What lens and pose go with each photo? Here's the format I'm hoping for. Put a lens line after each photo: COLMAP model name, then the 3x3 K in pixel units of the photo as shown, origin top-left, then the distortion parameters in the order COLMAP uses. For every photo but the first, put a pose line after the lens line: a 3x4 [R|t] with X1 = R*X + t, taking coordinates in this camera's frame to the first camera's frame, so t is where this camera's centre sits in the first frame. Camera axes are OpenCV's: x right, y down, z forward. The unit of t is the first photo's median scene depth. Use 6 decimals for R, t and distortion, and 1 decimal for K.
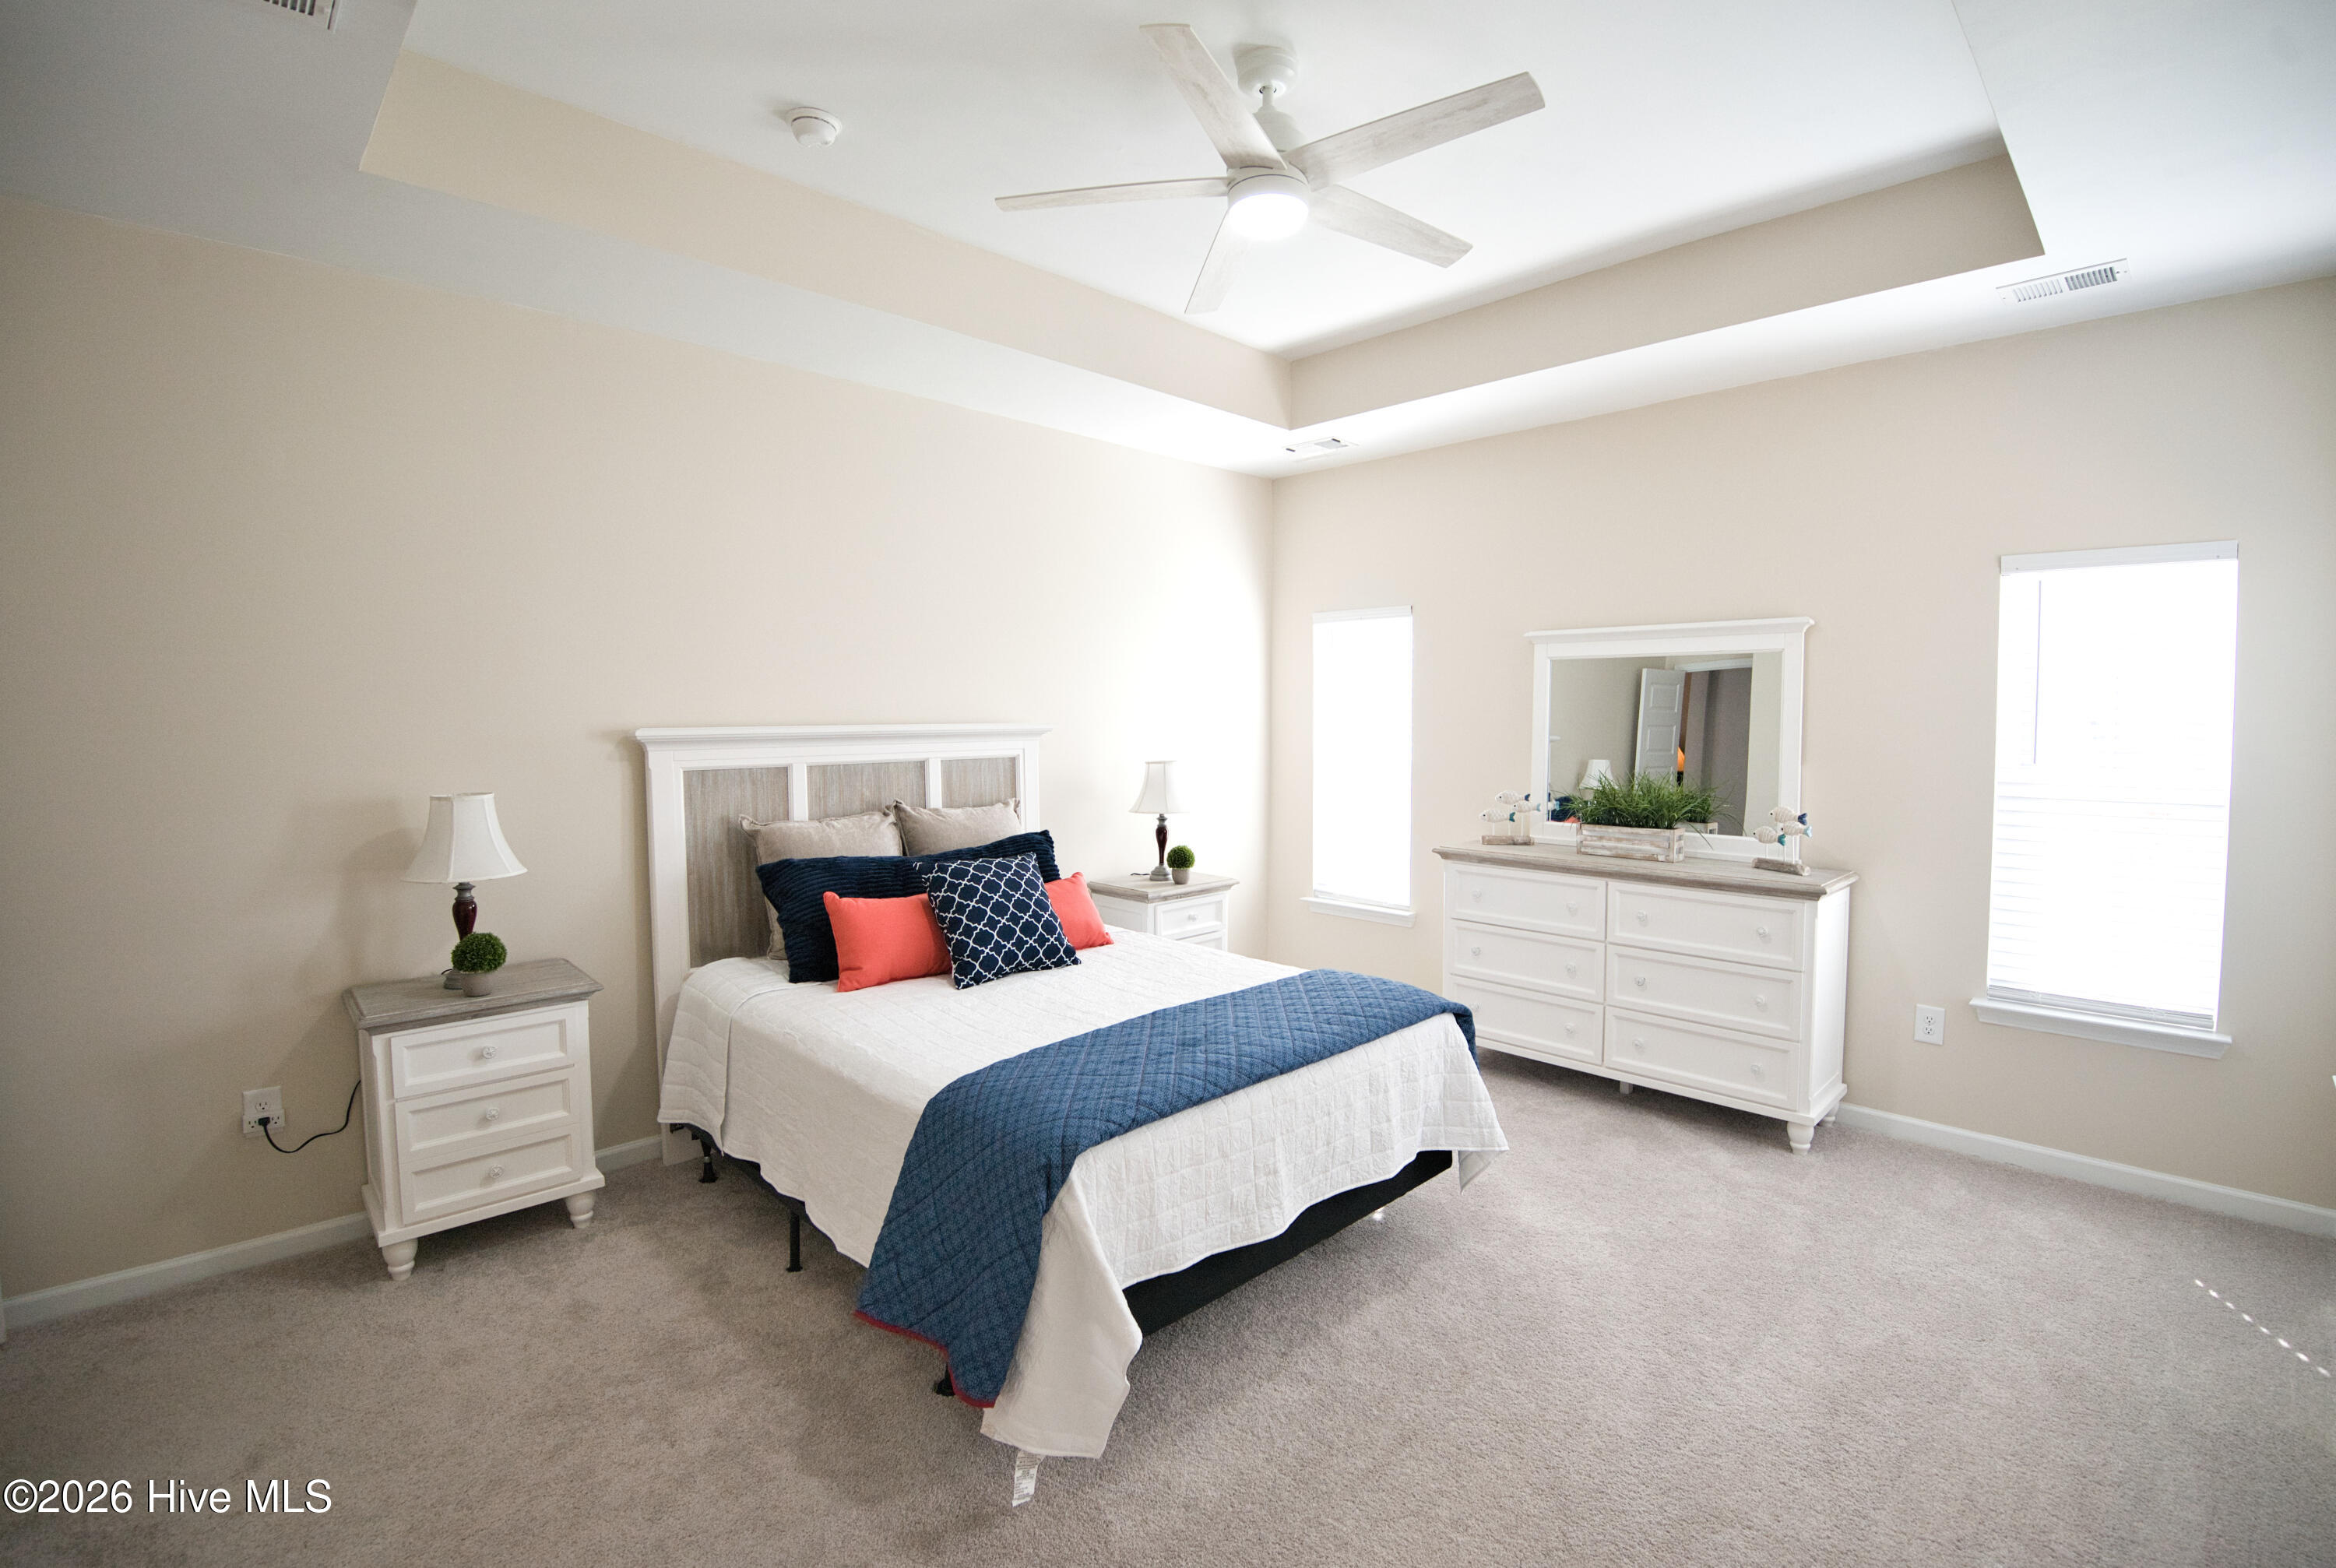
lens RADIAL K [[1035.8, 0, 1168.3], [0, 1035.8, 754.9], [0, 0, 1]] dist [-0.035385, -0.000375]
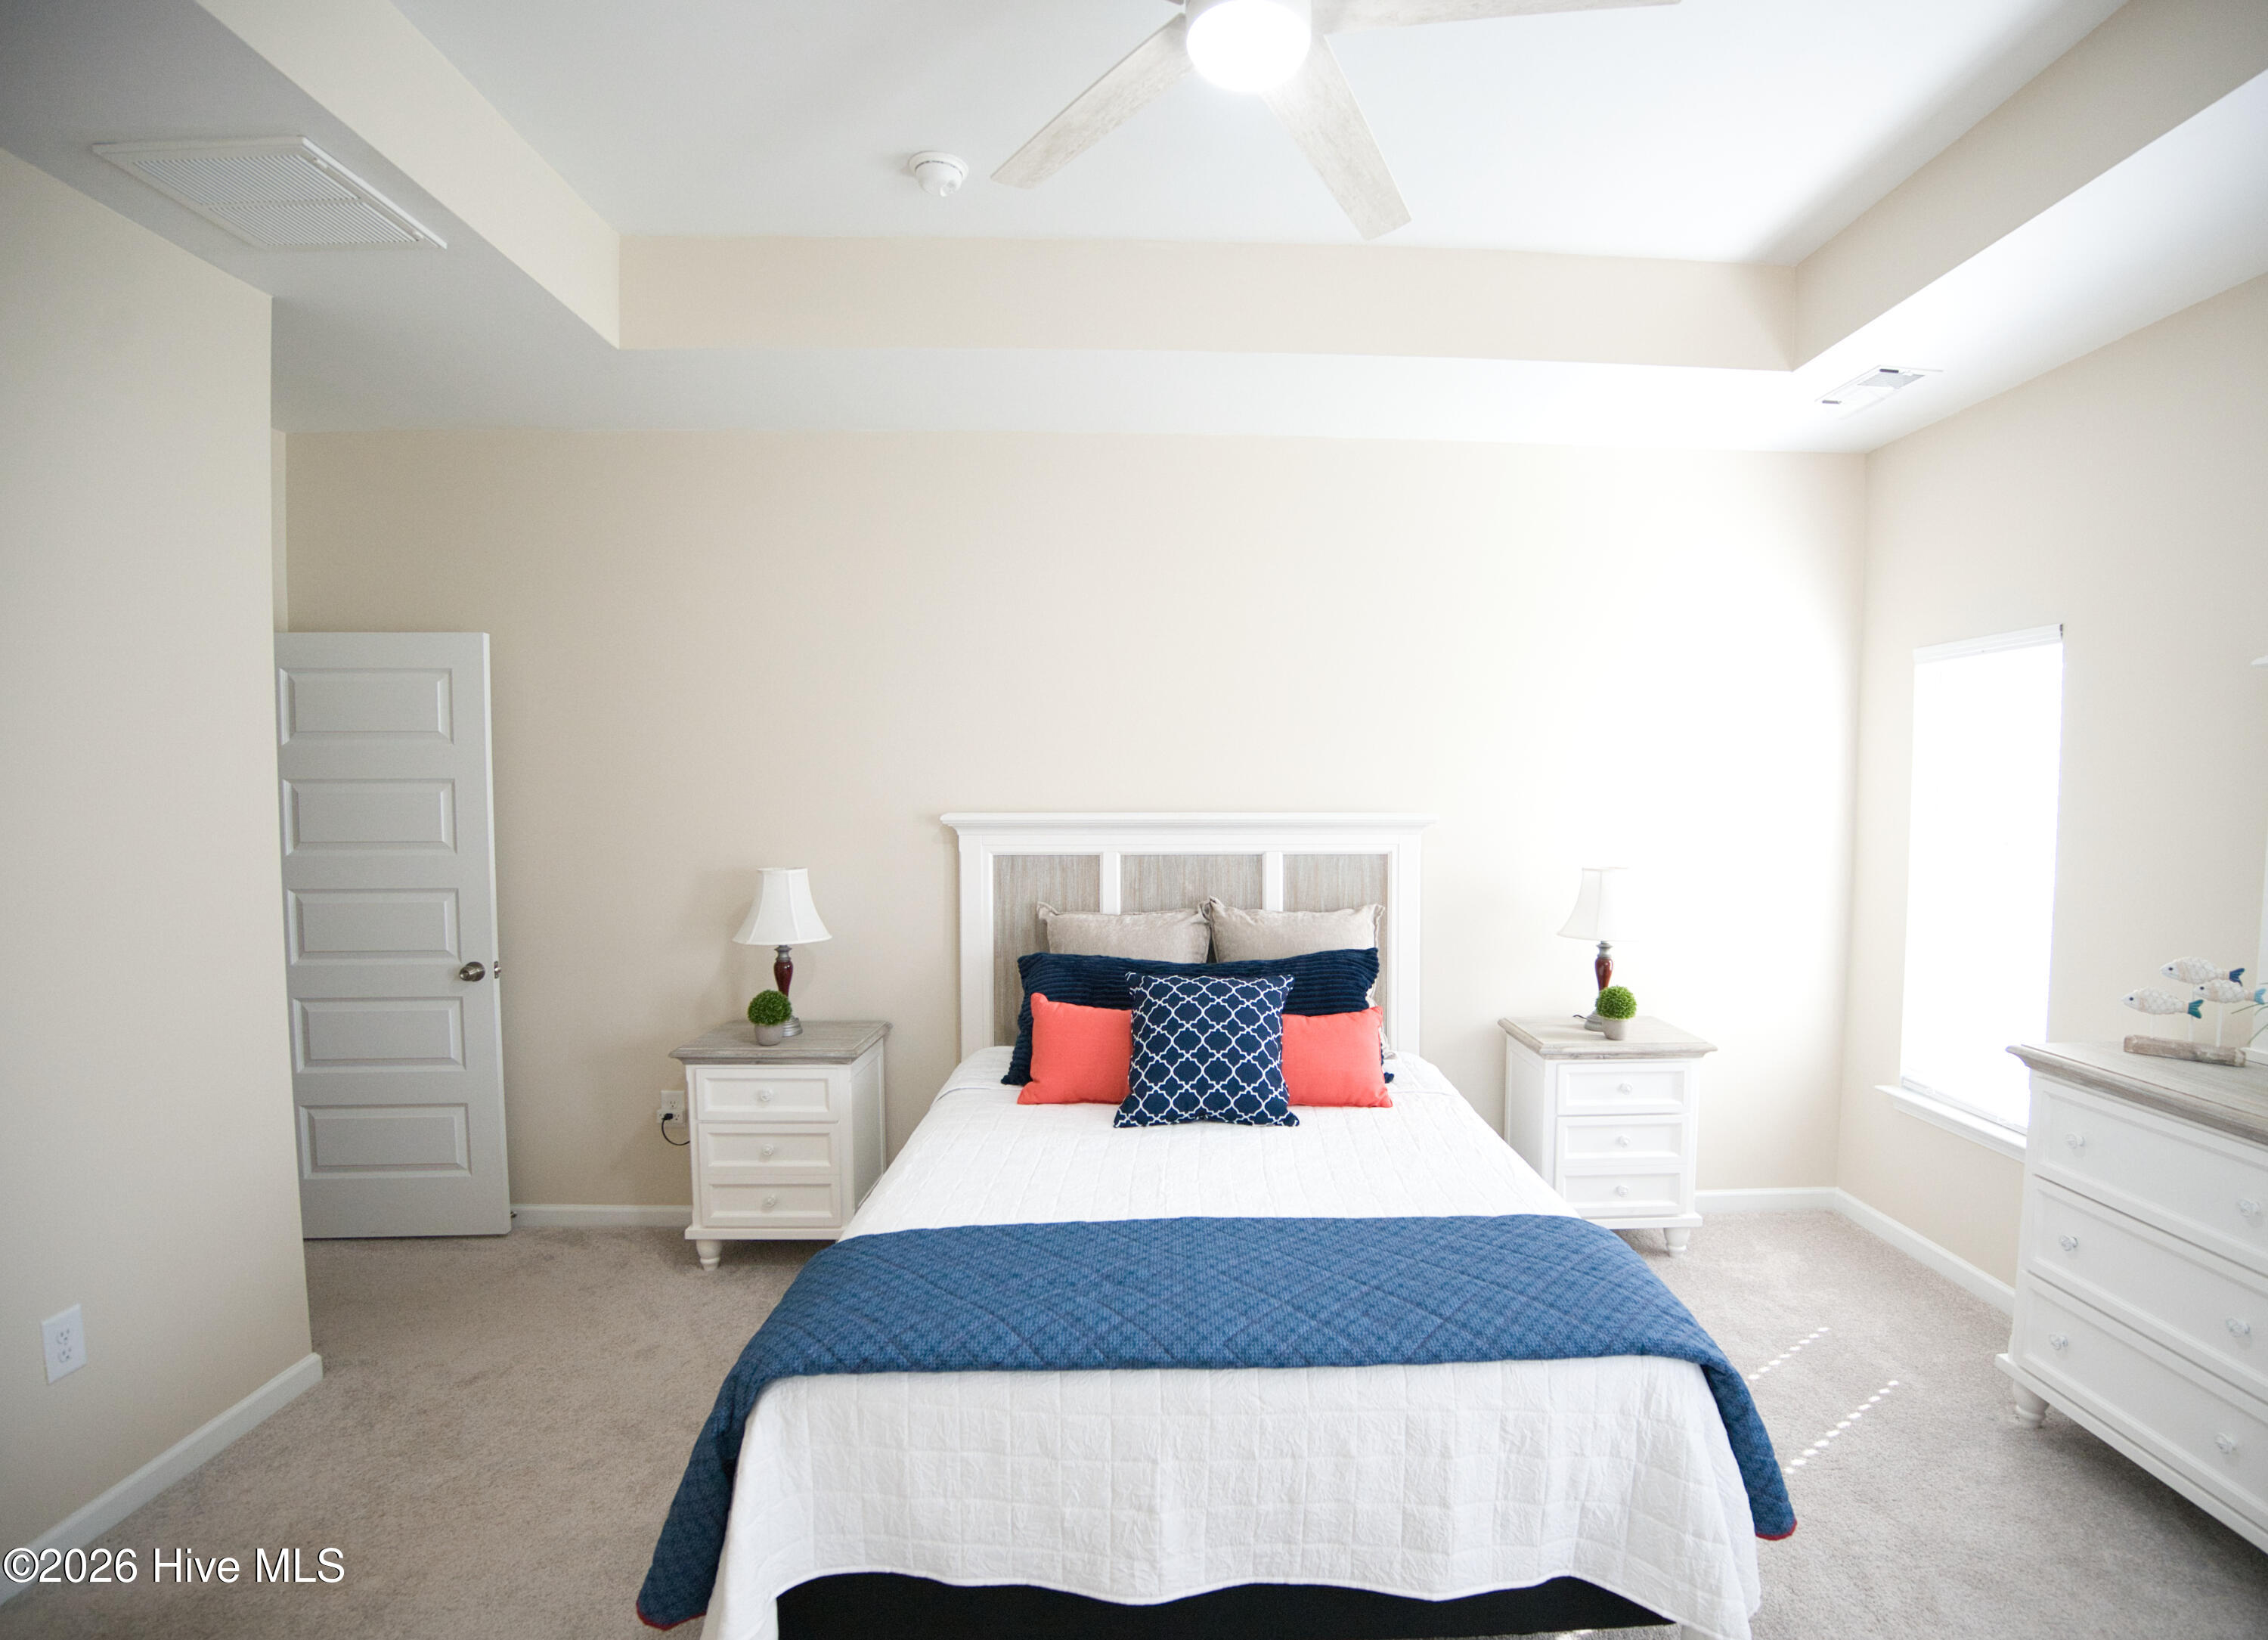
lens RADIAL K [[1058.7, 0, 1208.5], [0, 1058.7, 843.1], [0, 0, 1]] dist [-0.041058, -0.000815]
pose [[0.751476, 0.037248, -0.658708, 0.384815], [-0.031641, 0.999291, 0.020410, -0.025262], [0.659001, 0.005504, 0.752122, 0.361313]]
